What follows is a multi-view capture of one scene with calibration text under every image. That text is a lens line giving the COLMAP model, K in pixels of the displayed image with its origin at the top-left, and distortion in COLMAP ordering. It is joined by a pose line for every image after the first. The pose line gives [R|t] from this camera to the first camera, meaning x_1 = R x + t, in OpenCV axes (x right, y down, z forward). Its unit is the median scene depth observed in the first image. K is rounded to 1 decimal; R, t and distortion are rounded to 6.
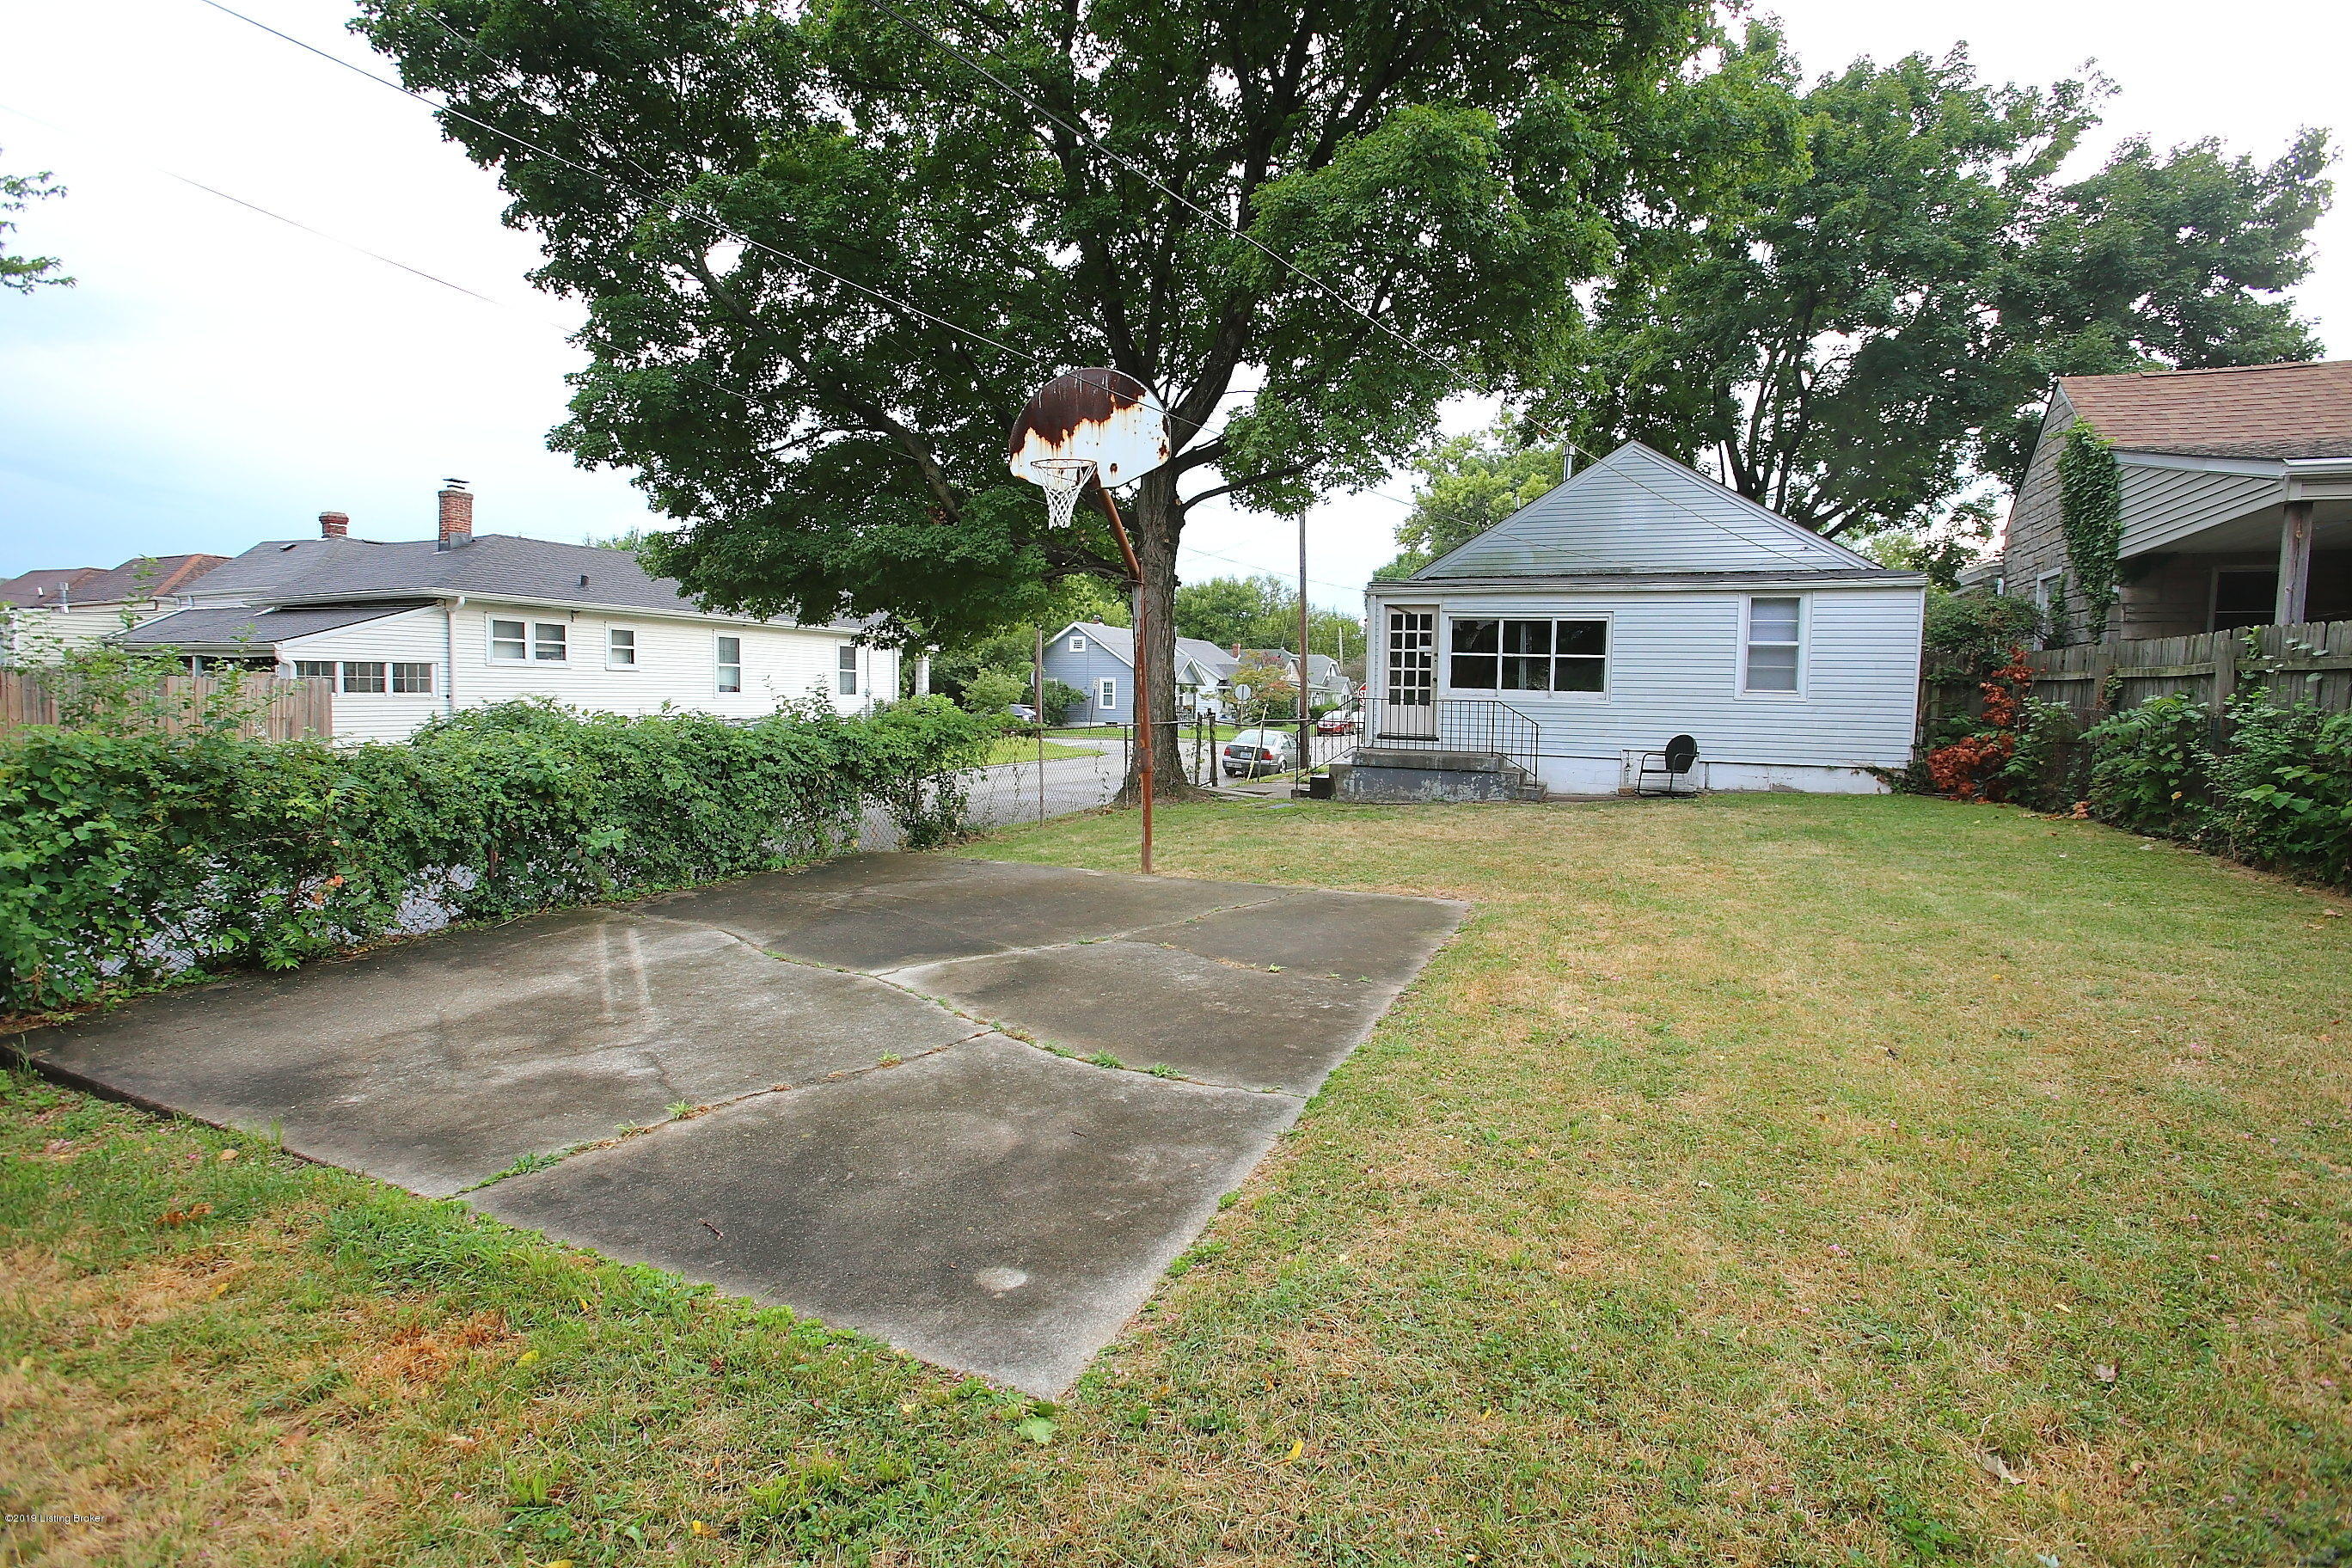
lens RADIAL K [[1074.5, 0, 1174.4], [0, 1074.5, 765.8], [0, 0, 1]] dist [-0.090830, 0.041970]
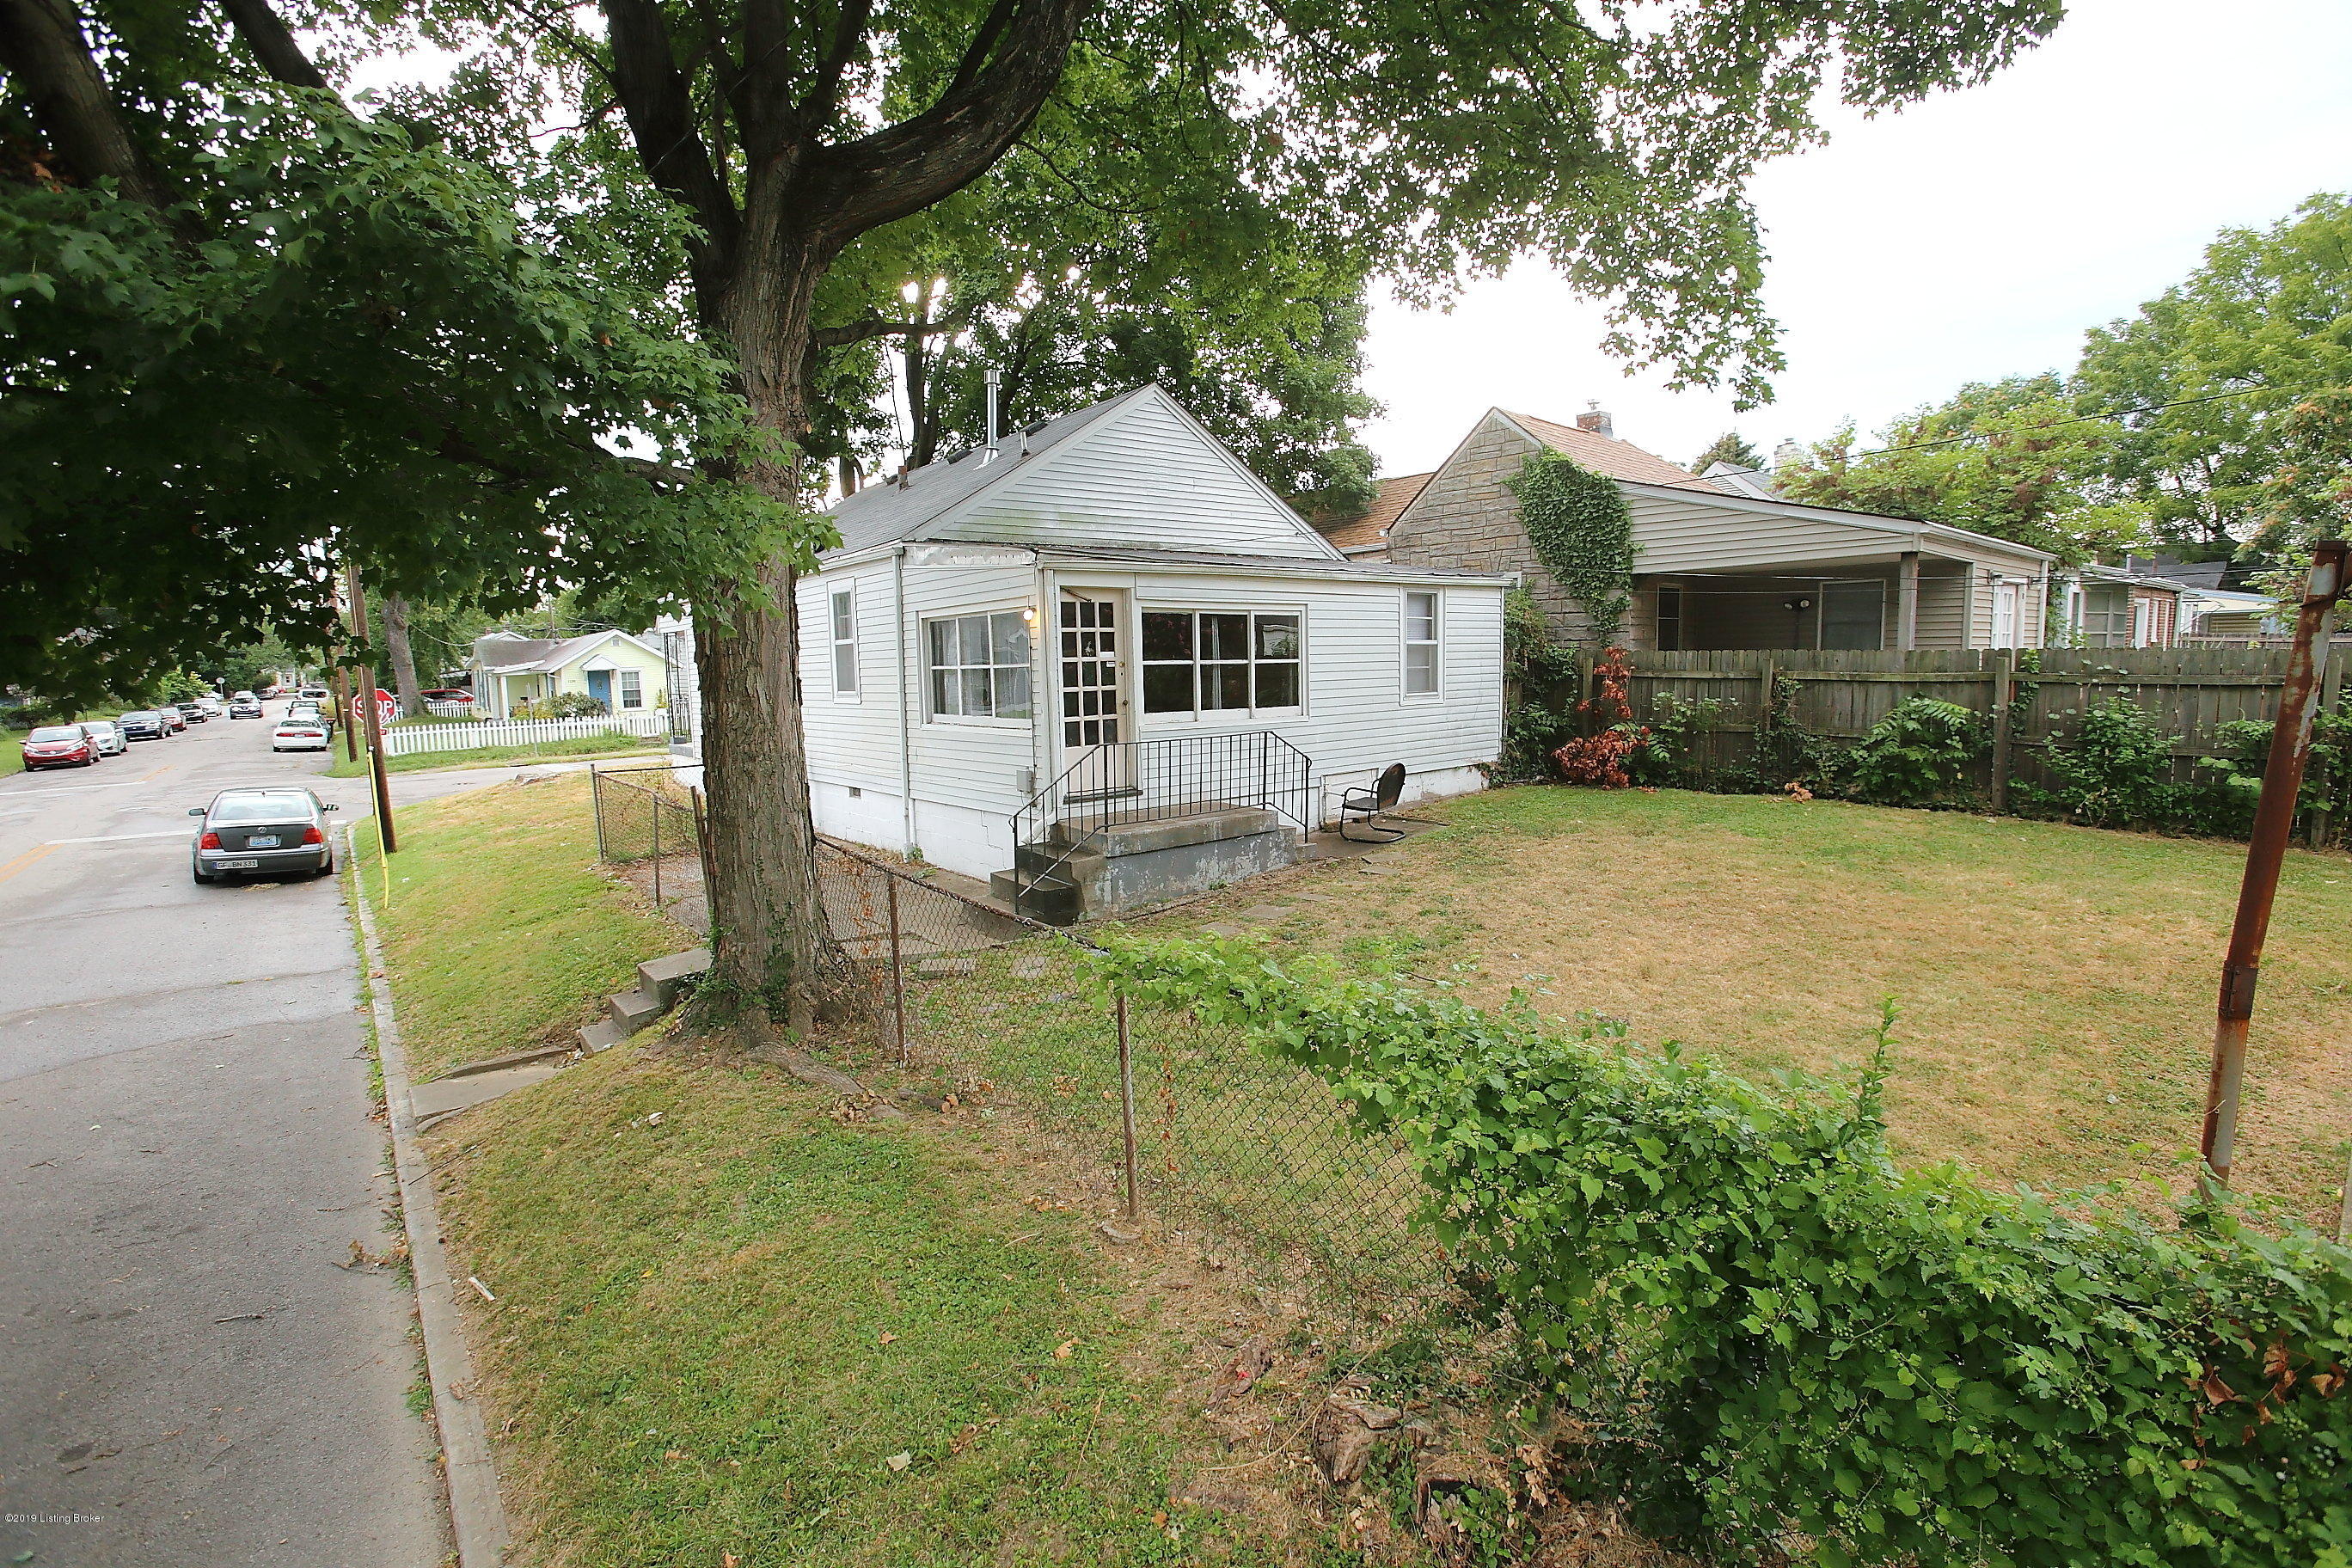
lens RADIAL K [[1074.5, 0, 1174.4], [0, 1074.5, 765.8], [0, 0, 1]] dist [-0.090830, 0.041970]
pose [[0.444029, -0.115551, 0.888530, -0.333006], [0.092180, 0.992279, 0.082978, -0.094525], [-0.891258, 0.045060, 0.451252, 0.679209]]
